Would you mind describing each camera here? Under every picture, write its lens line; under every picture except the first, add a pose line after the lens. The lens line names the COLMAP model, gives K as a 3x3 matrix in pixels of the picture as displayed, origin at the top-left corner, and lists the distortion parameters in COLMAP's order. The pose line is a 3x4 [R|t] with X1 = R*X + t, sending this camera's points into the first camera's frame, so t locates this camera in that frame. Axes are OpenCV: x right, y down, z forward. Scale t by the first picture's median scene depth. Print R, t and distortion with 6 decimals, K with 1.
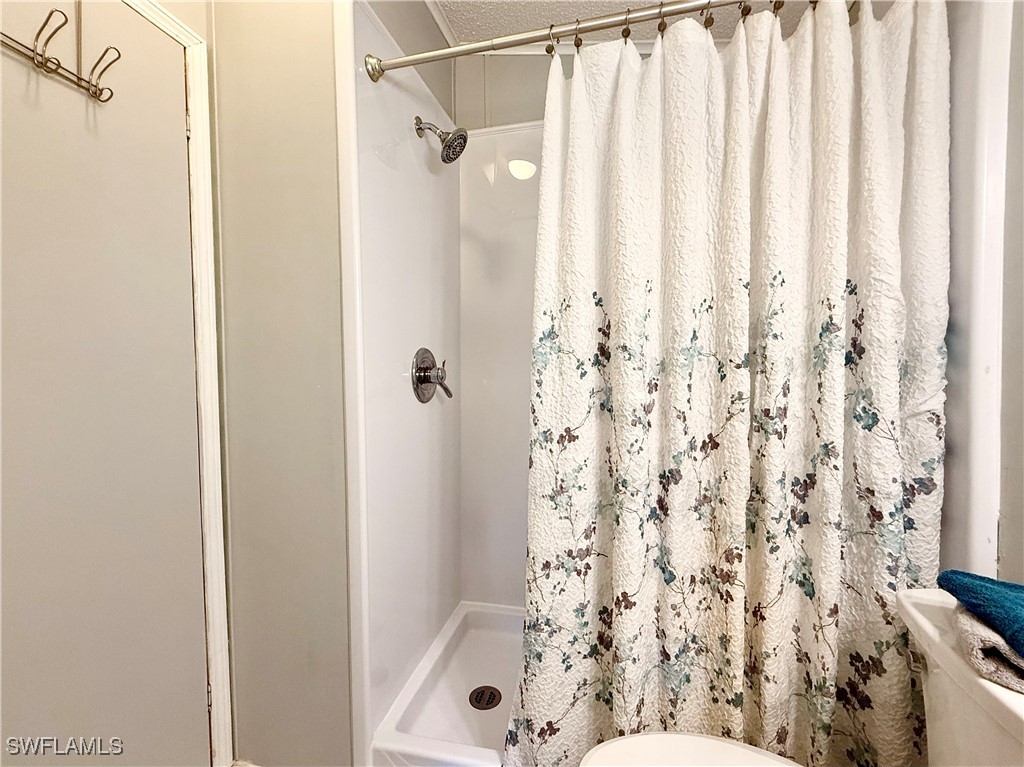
lens RADIAL K [[412.0, 0, 511.1], [0, 412.0, 382.6], [0, 0, 1]] dist [-0.003238, -0.000104]
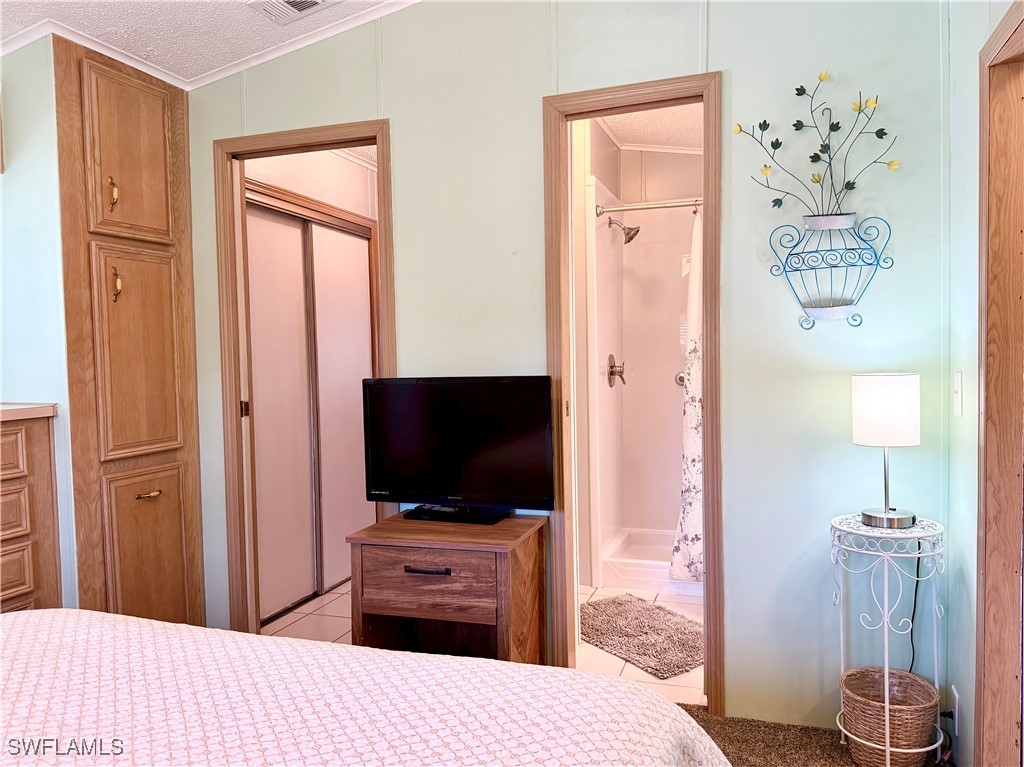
lens RADIAL K [[730.2, 0, 512.8], [0, 730.2, 381.8], [0, 0, 1]] dist [0.079696, 0.001617]
pose [[0.996996, -0.006814, -0.077153, -0.528540], [0.006643, 0.999975, -0.002466, 0.044948], [0.077168, 0.001946, 0.997016, -2.742672]]
